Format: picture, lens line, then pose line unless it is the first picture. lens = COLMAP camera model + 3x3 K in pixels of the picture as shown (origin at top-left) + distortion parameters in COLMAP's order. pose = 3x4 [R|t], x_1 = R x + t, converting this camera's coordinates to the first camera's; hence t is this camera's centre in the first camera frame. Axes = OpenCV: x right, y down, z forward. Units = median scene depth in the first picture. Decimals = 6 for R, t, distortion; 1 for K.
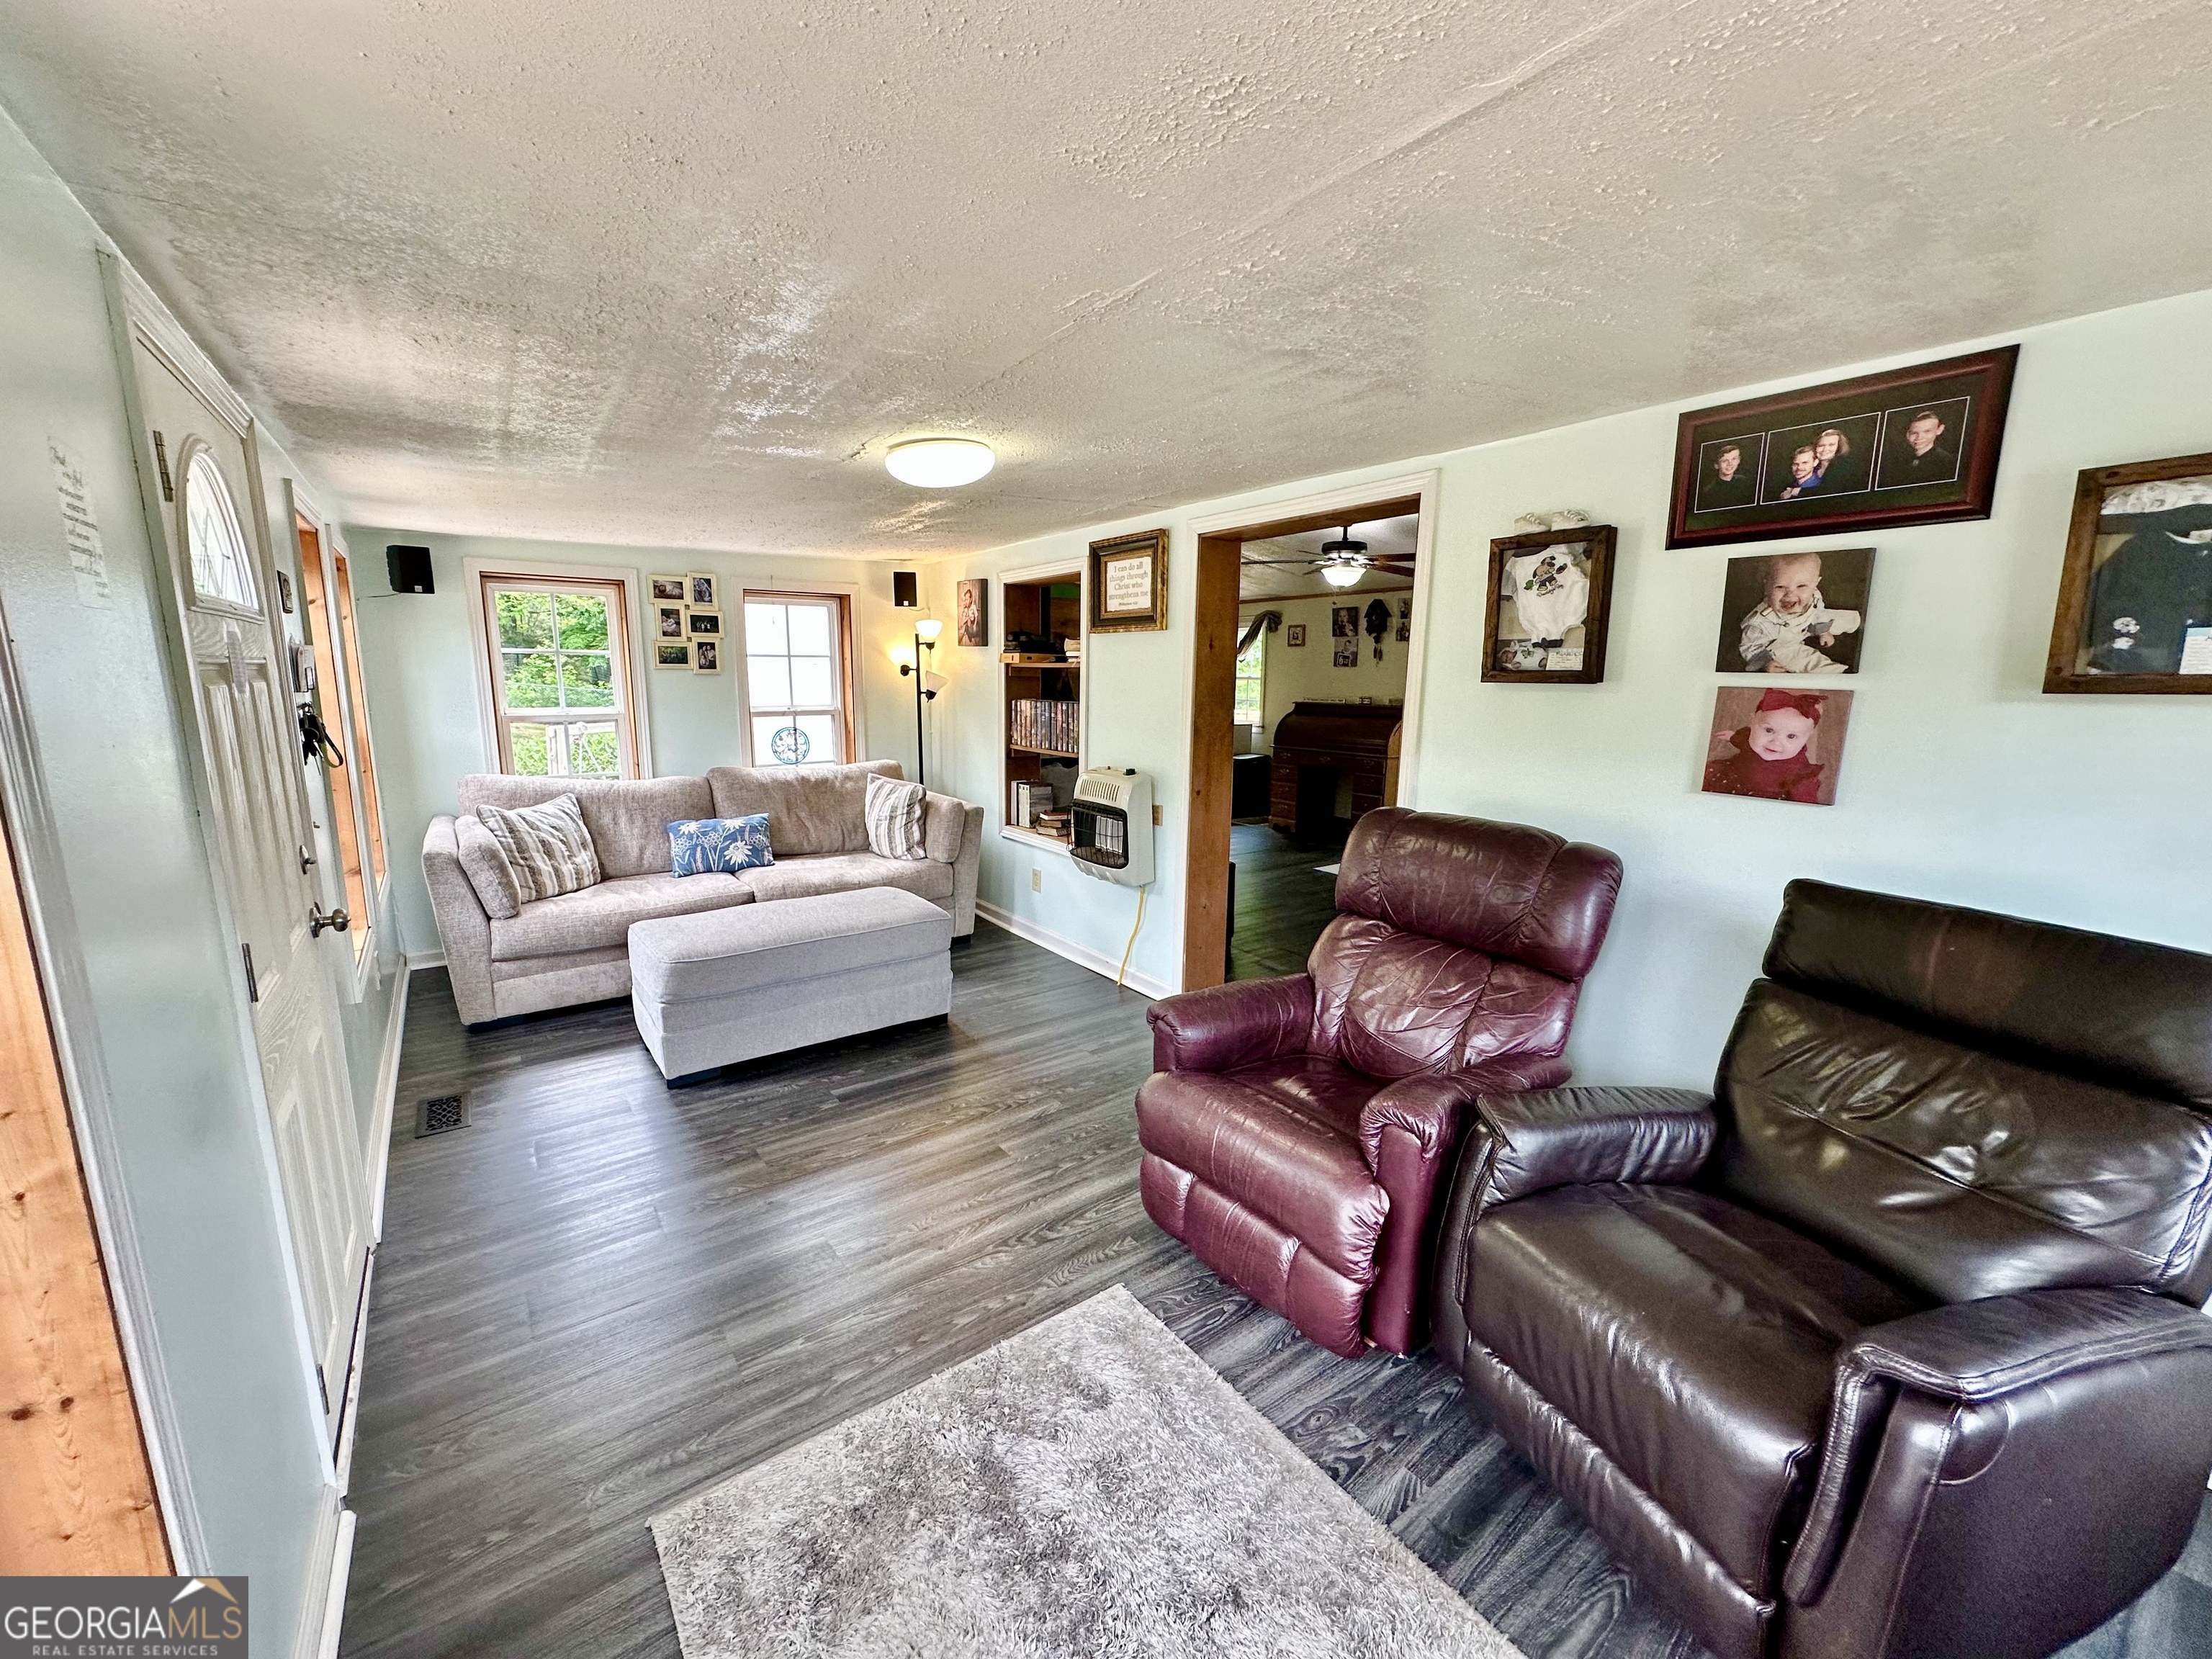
lens RADIAL K [[880.0, 0, 1102.8], [0, 880.0, 827.6], [0, 0, 1]] dist [-0.001536, 0.000607]
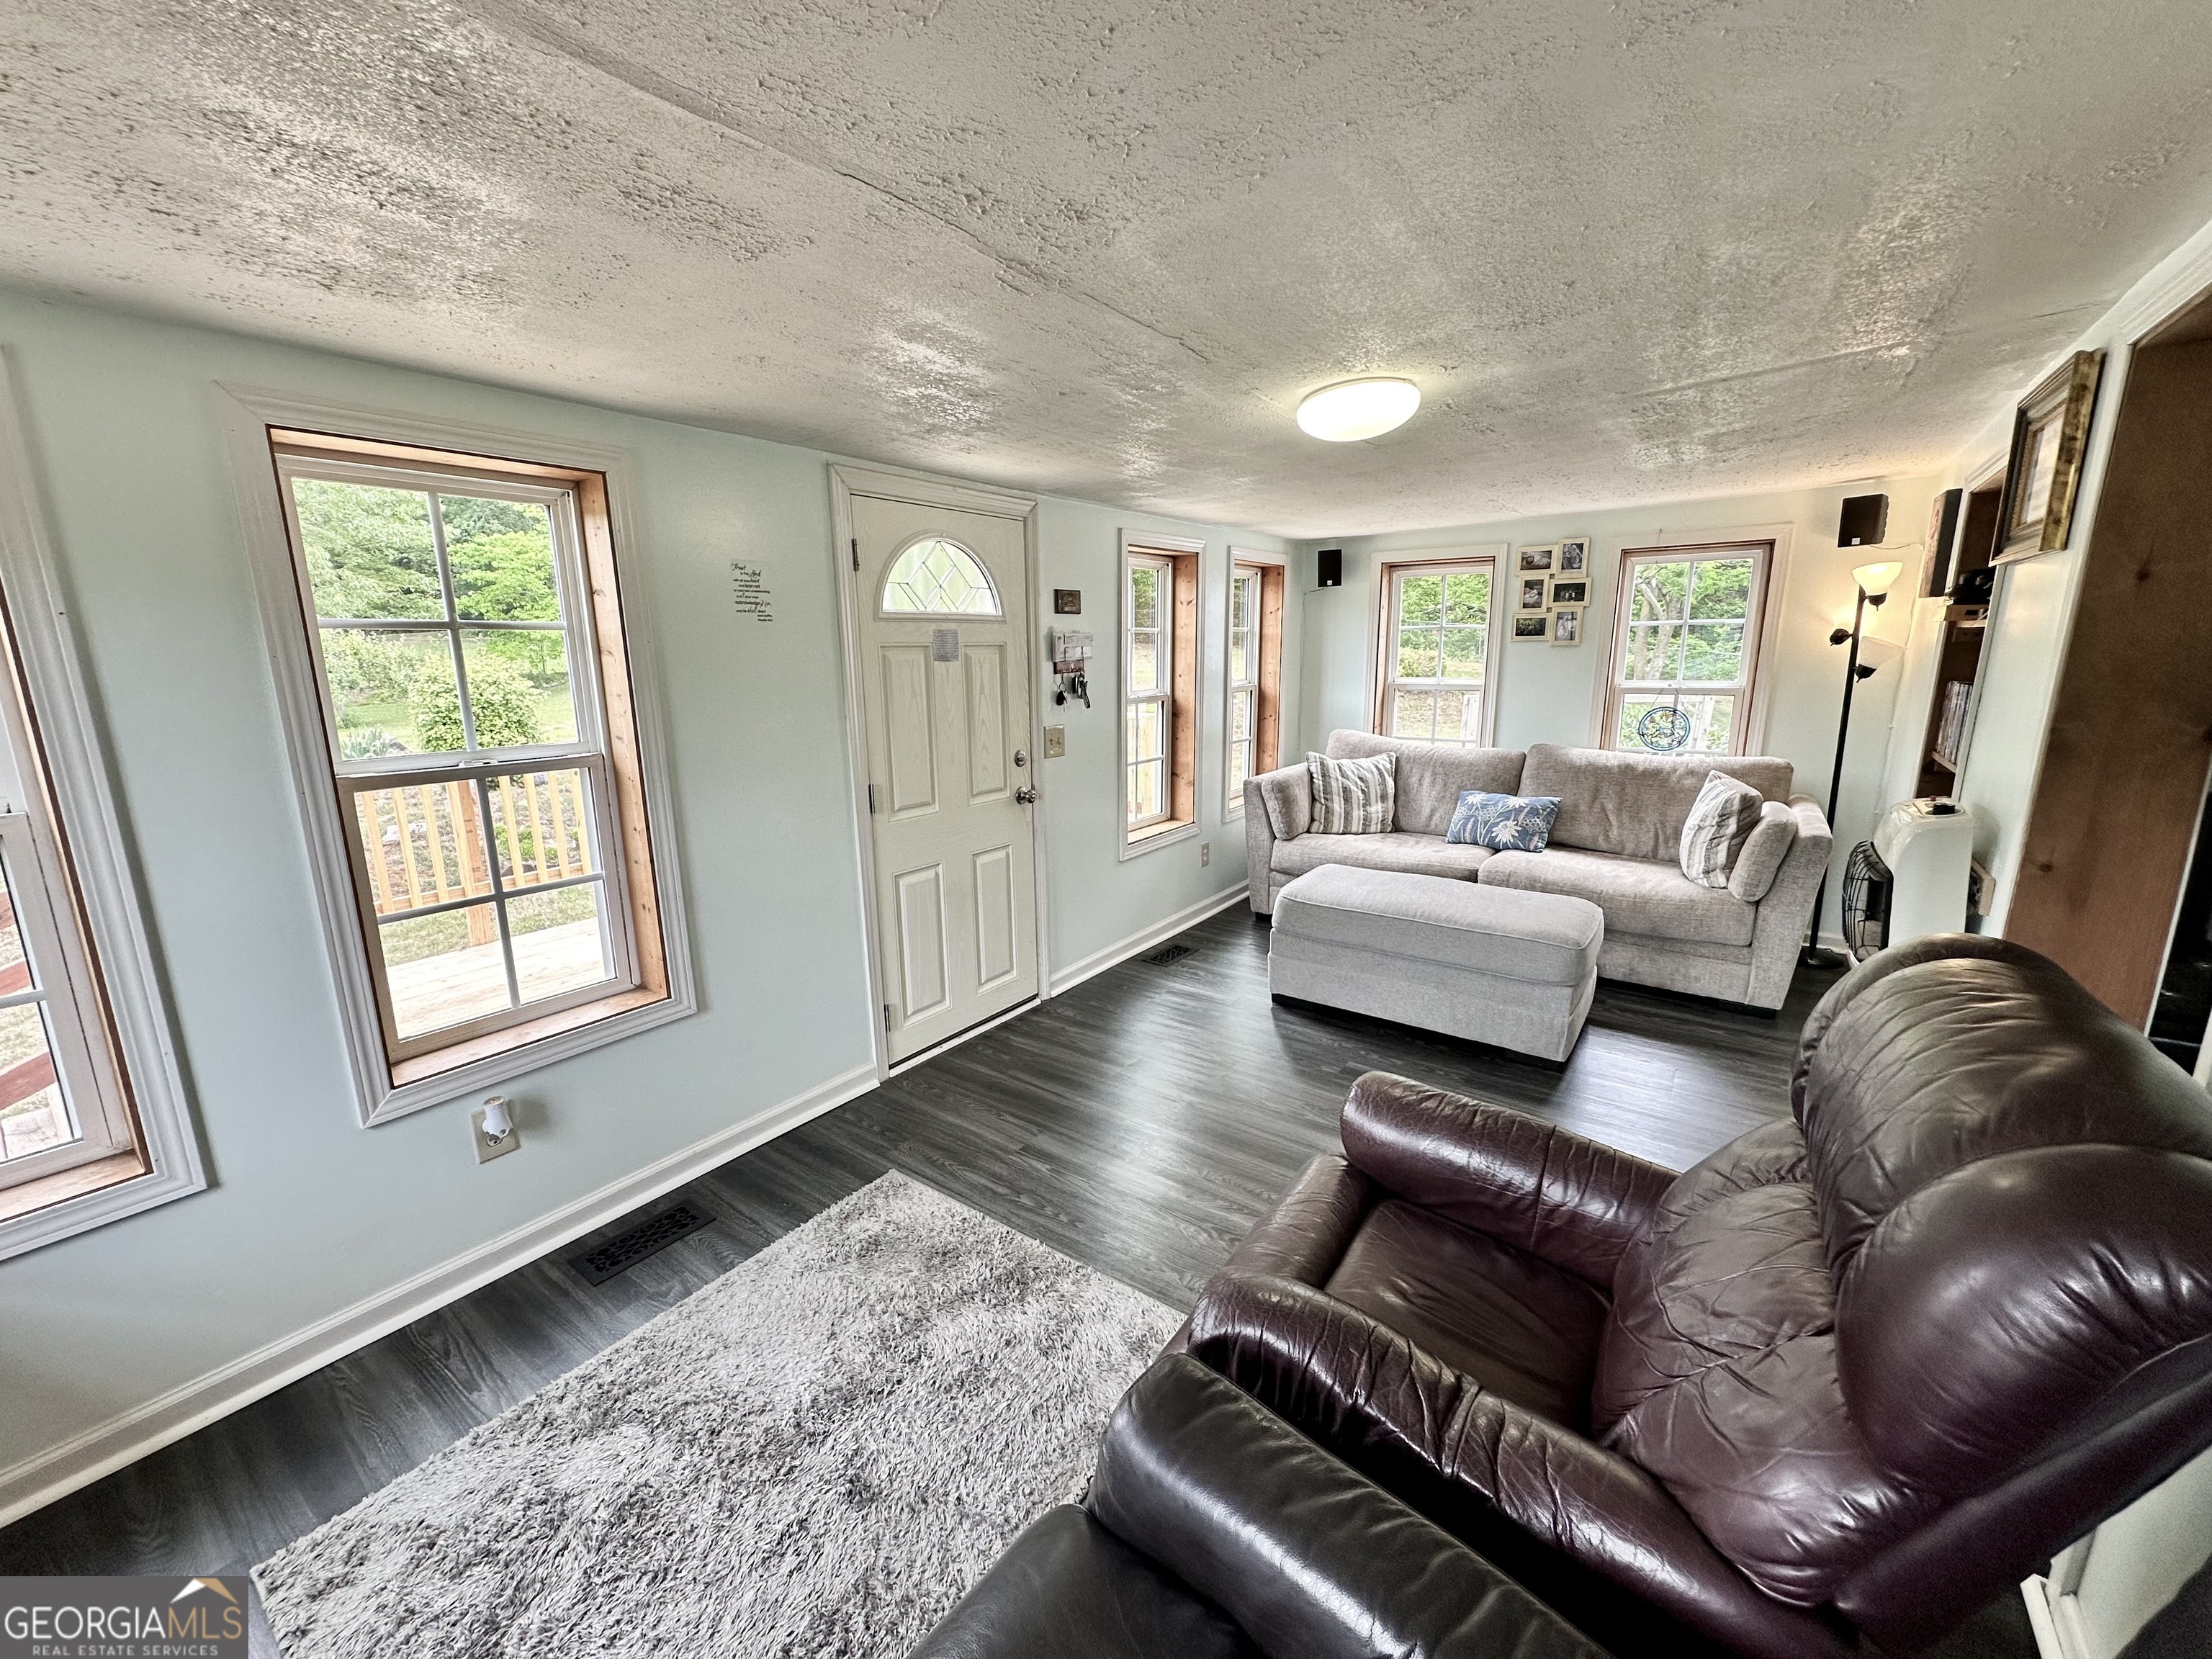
lens RADIAL K [[880.0, 0, 1102.8], [0, 880.0, 827.6], [0, 0, 1]] dist [-0.001536, 0.000607]
pose [[0.306722, 0.180061, -0.934612, 0.391893], [-0.152272, 0.978578, 0.138558, -0.046956], [0.939540, 0.099817, 0.327569, 0.295323]]
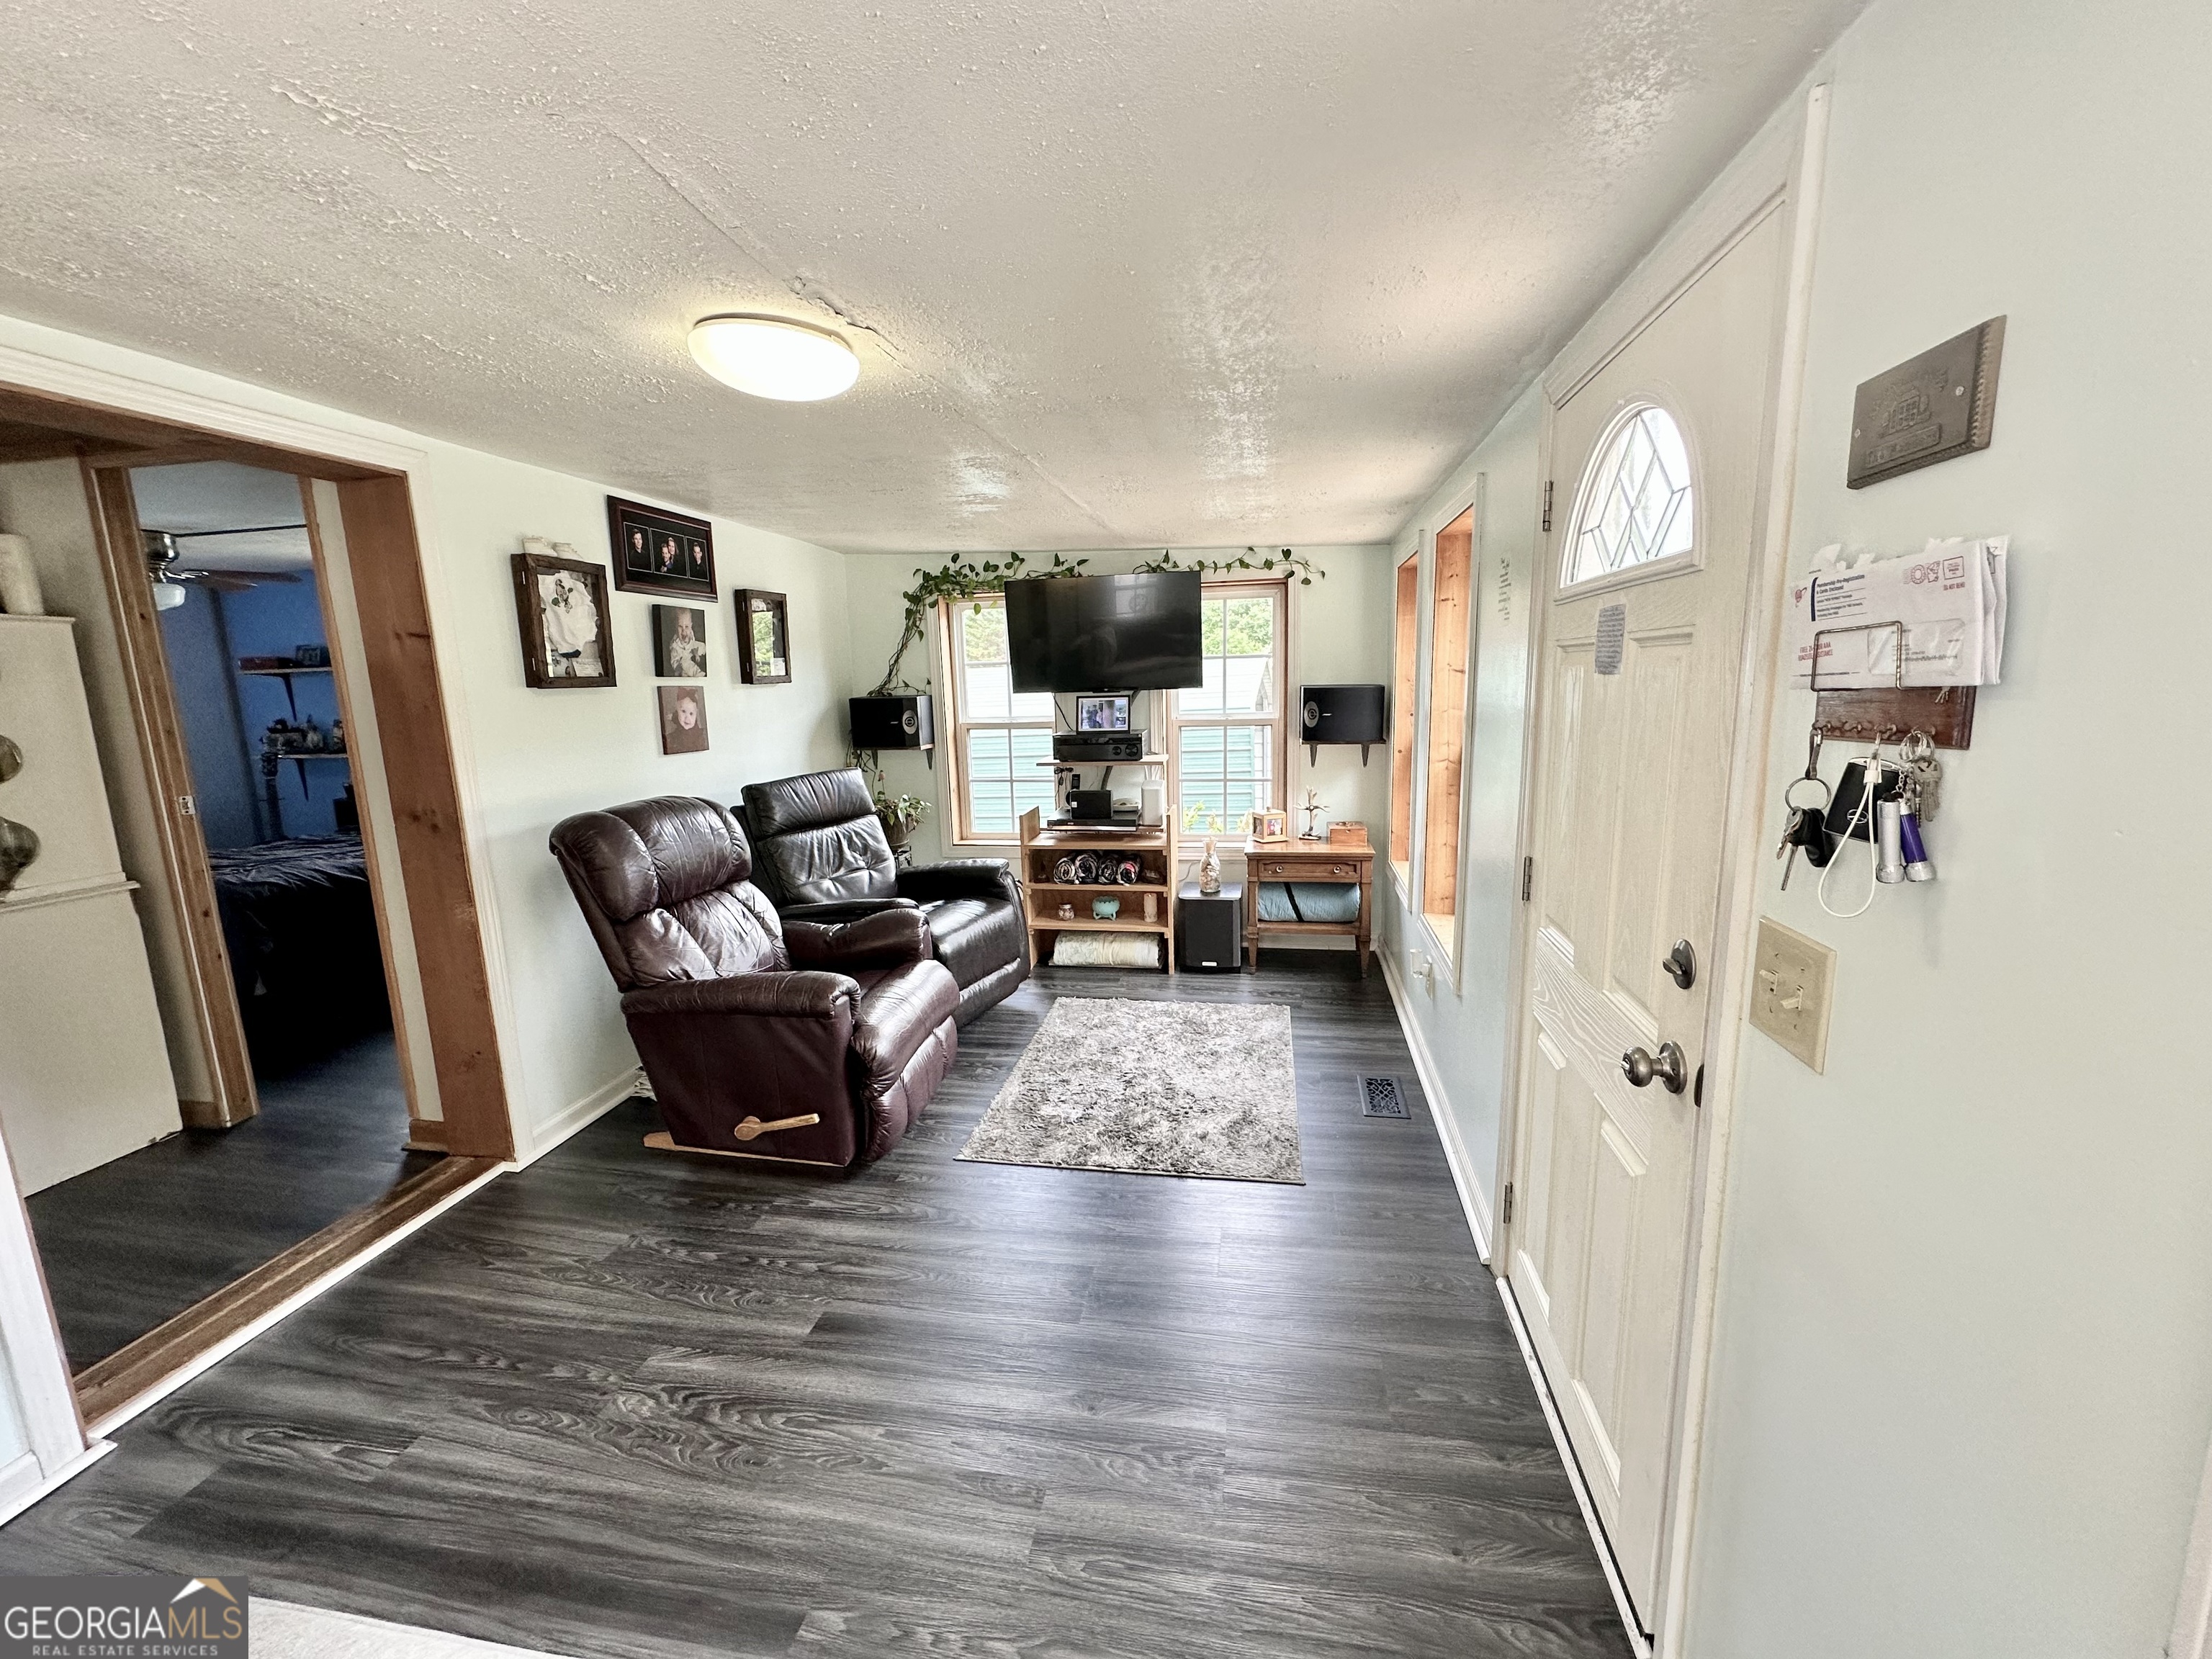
lens RADIAL K [[880.0, 0, 1102.8], [0, 880.0, 827.6], [0, 0, 1]] dist [-0.001536, 0.000607]
pose [[-0.685348, -0.113326, 0.719344, -0.523559], [0.148745, 0.945205, 0.290623, -0.139454], [-0.712863, 0.306177, -0.630937, 0.805606]]
